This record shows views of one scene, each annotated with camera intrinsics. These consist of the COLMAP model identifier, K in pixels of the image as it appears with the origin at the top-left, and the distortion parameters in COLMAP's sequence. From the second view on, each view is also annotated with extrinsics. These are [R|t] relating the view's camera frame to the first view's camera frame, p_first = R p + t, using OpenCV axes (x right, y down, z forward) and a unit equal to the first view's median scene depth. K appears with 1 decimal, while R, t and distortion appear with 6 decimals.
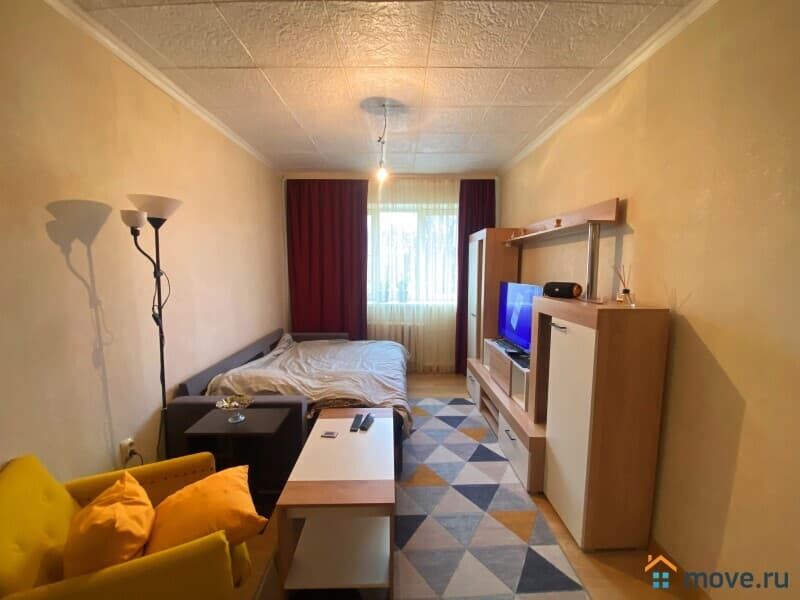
lens RADIAL K [[319.8, 0, 398.1], [0, 319.8, 300.3], [0, 0, 1]] dist [0.034664, -0.031766]
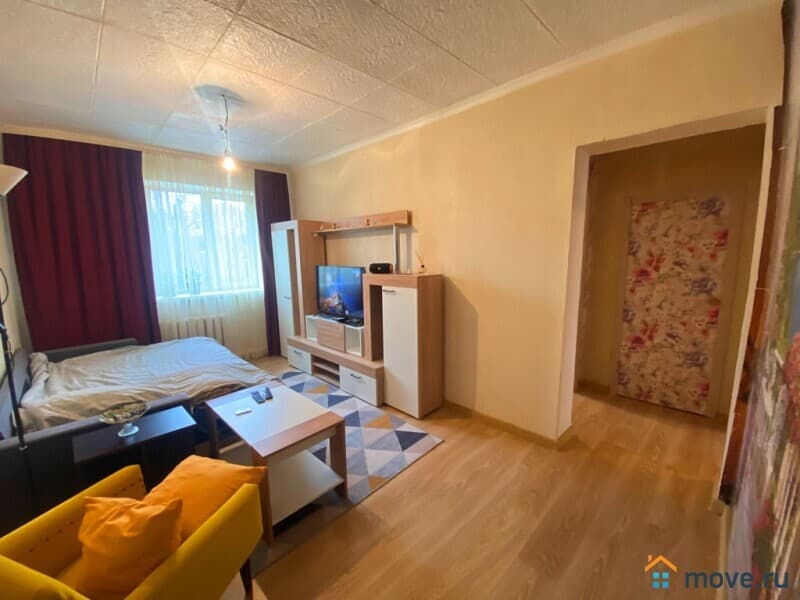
lens RADIAL K [[319.8, 0, 398.1], [0, 319.8, 300.3], [0, 0, 1]] dist [0.034664, -0.031766]
pose [[0.715224, -0.114986, 0.689371, -0.422418], [0.087880, 0.993340, 0.074512, 0.010506], [-0.693348, 0.007289, 0.720566, -0.107505]]
